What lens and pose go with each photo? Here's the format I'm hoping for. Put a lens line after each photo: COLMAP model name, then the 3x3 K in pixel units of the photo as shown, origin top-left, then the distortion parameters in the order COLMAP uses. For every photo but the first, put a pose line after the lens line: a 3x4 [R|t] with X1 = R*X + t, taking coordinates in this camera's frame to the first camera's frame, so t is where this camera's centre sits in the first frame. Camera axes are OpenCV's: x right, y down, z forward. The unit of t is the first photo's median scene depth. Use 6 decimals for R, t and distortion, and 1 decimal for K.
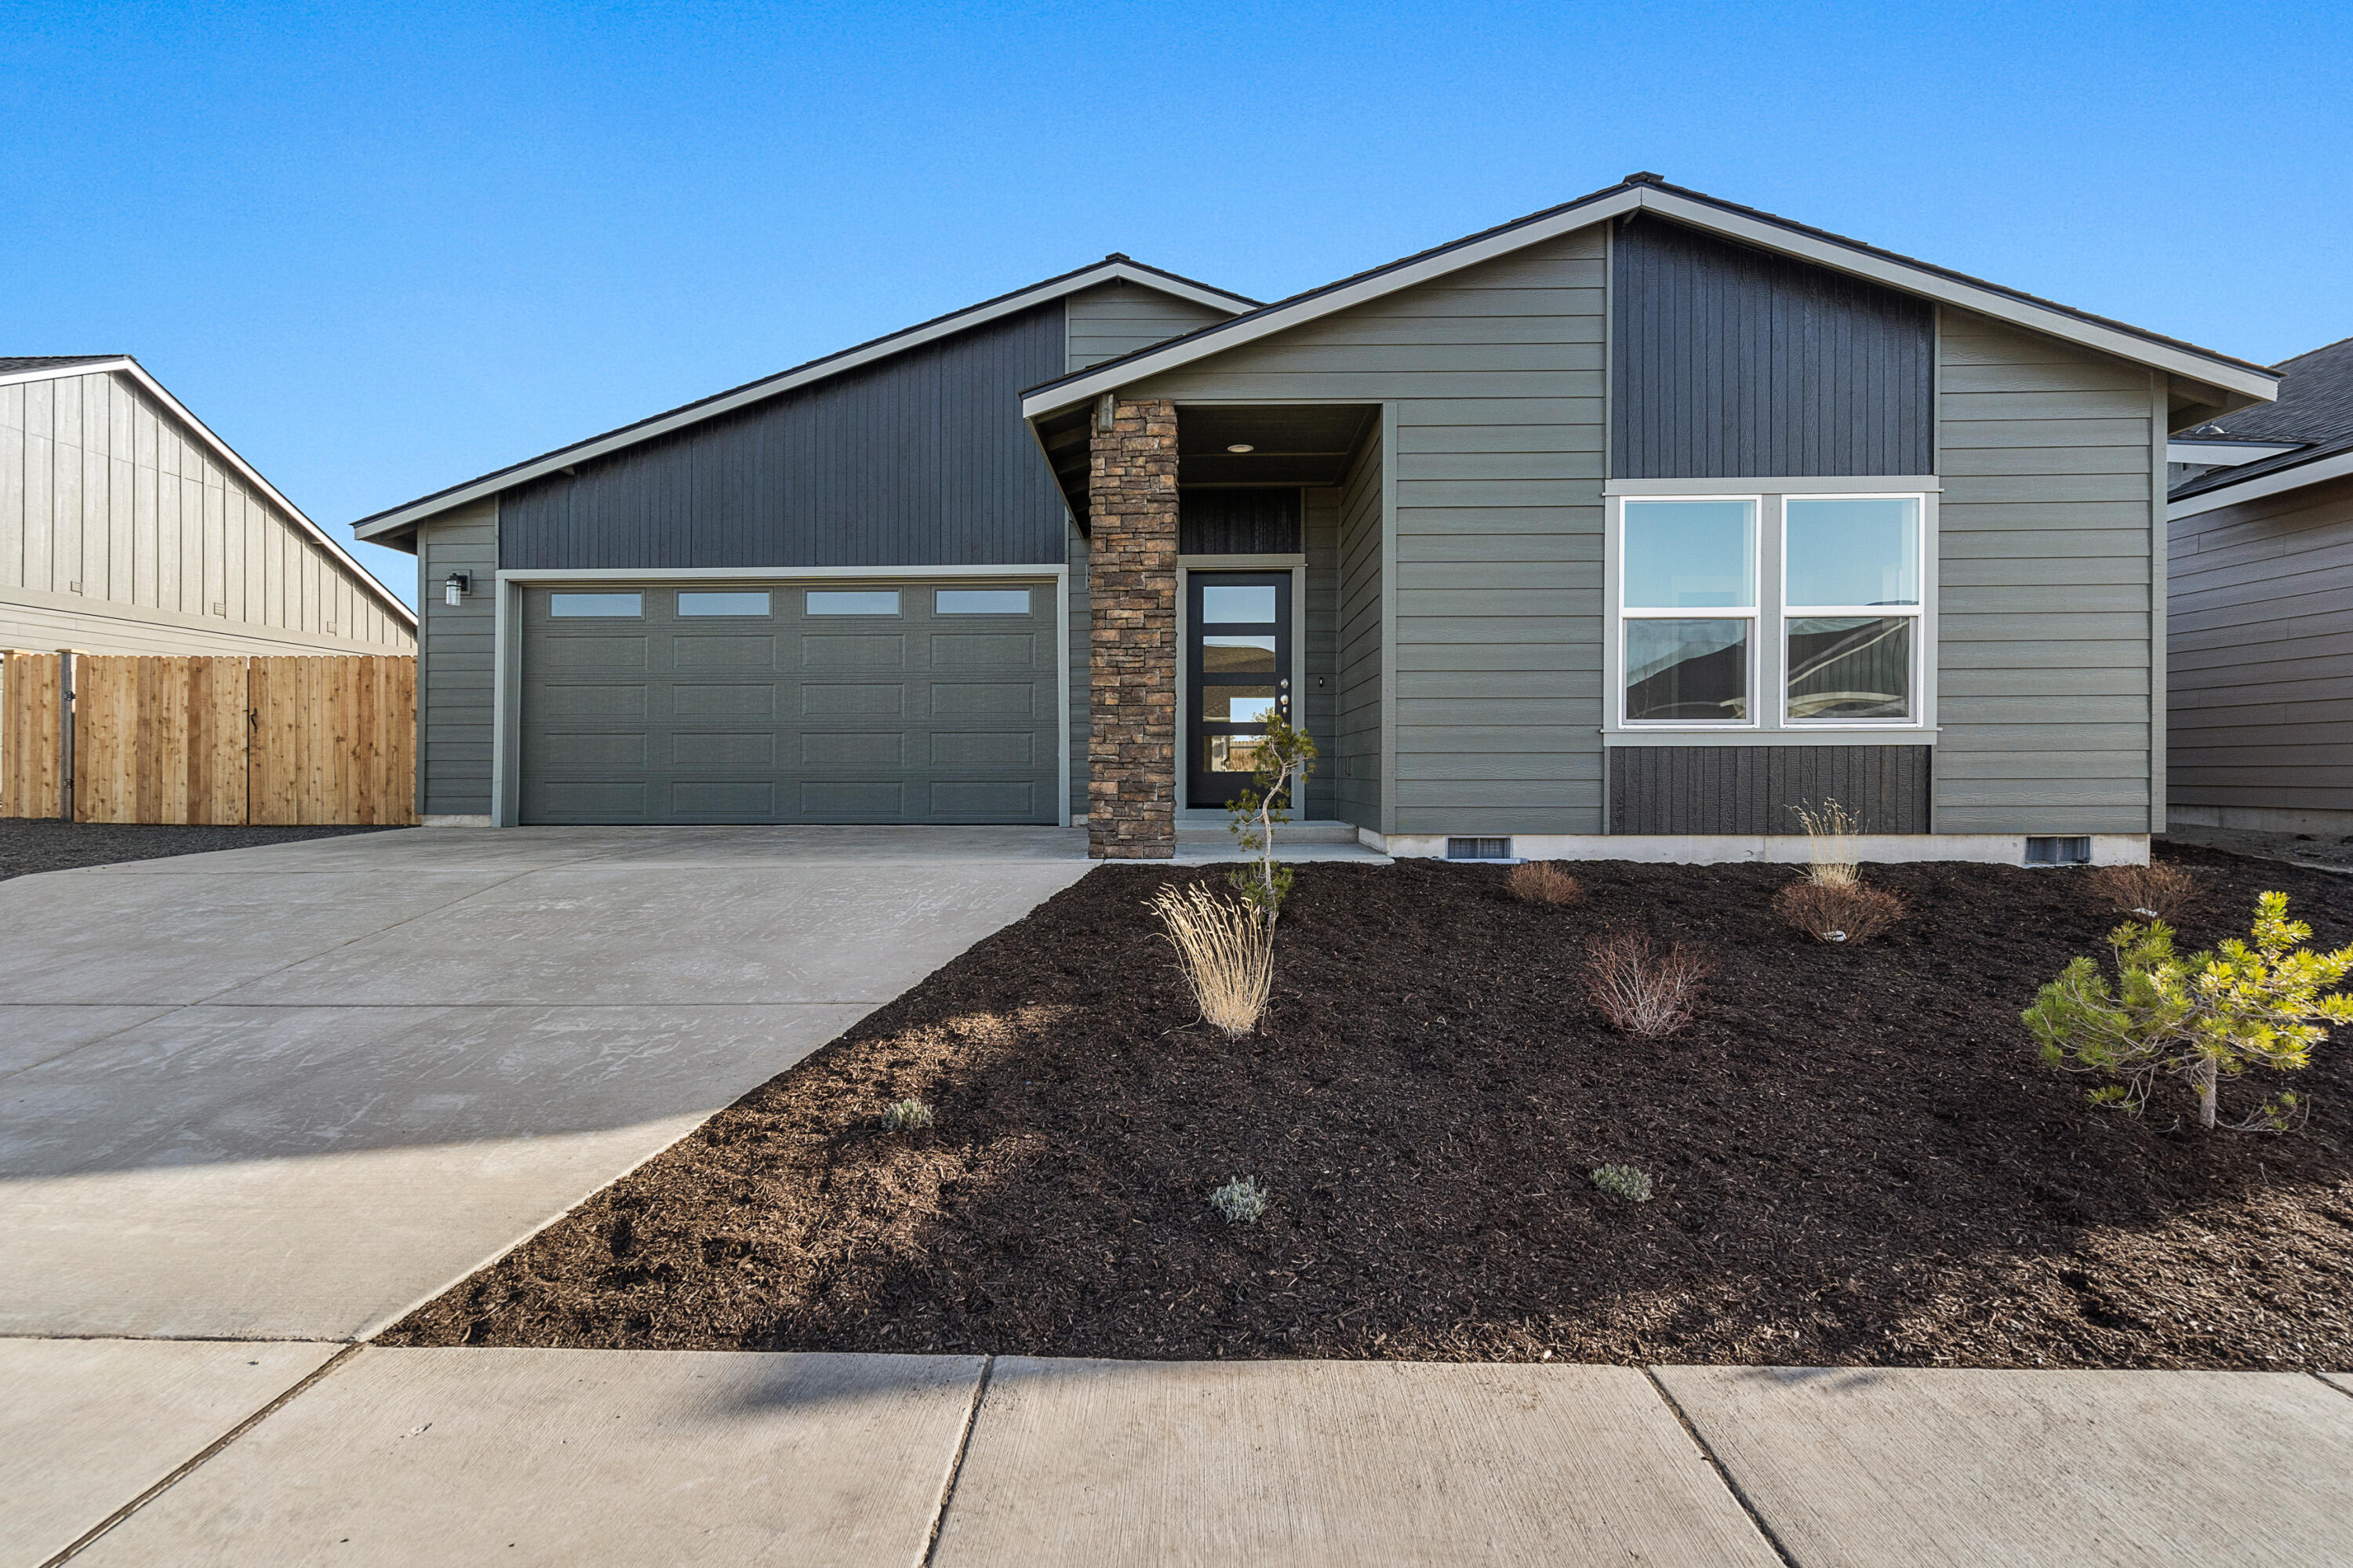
lens RADIAL K [[1080.3, 0, 1174.2], [0, 1080.3, 786.1], [0, 0, 1]] dist [0.000241, -0.000206]
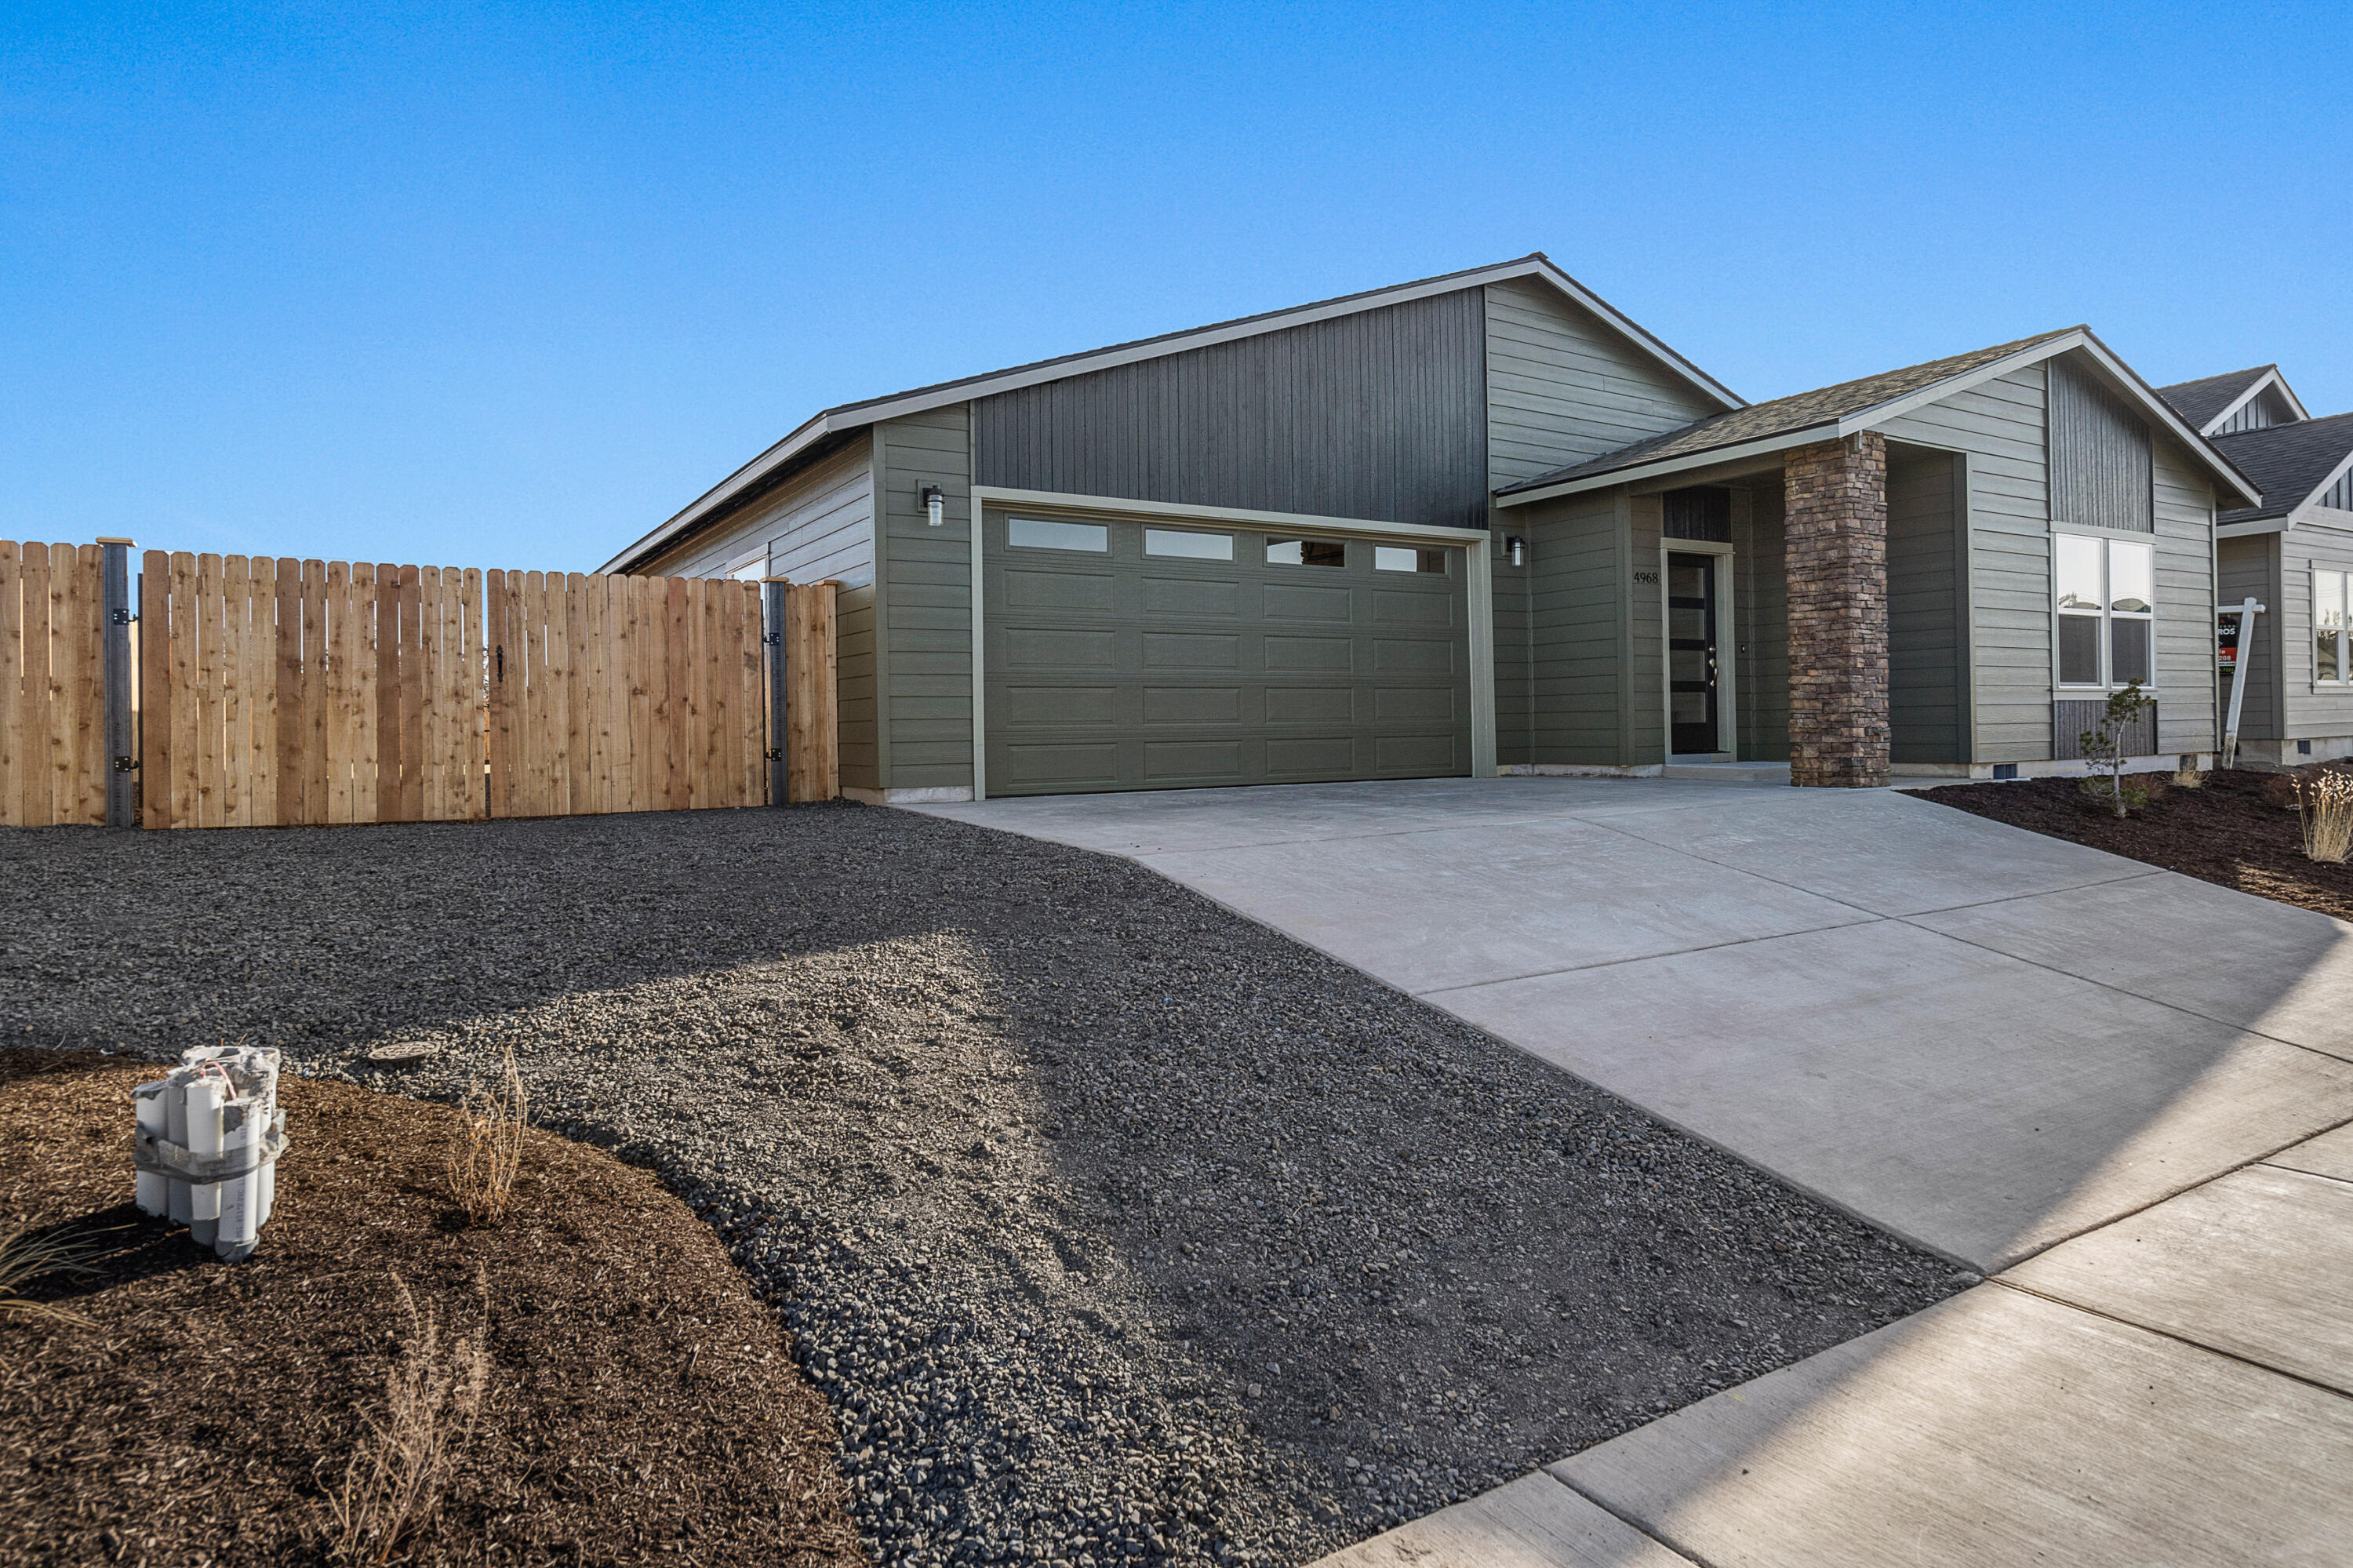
lens RADIAL K [[1329.0, 0, 1172.5], [0, 1329.0, 759.5], [0, 0, 1]] dist [0.000435, 0.000133]
pose [[0.843176, -0.023353, 0.537130, -0.946319], [0.021651, 0.999721, 0.009477, 0.000785], [-0.537202, 0.003639, 0.843446, 0.064803]]
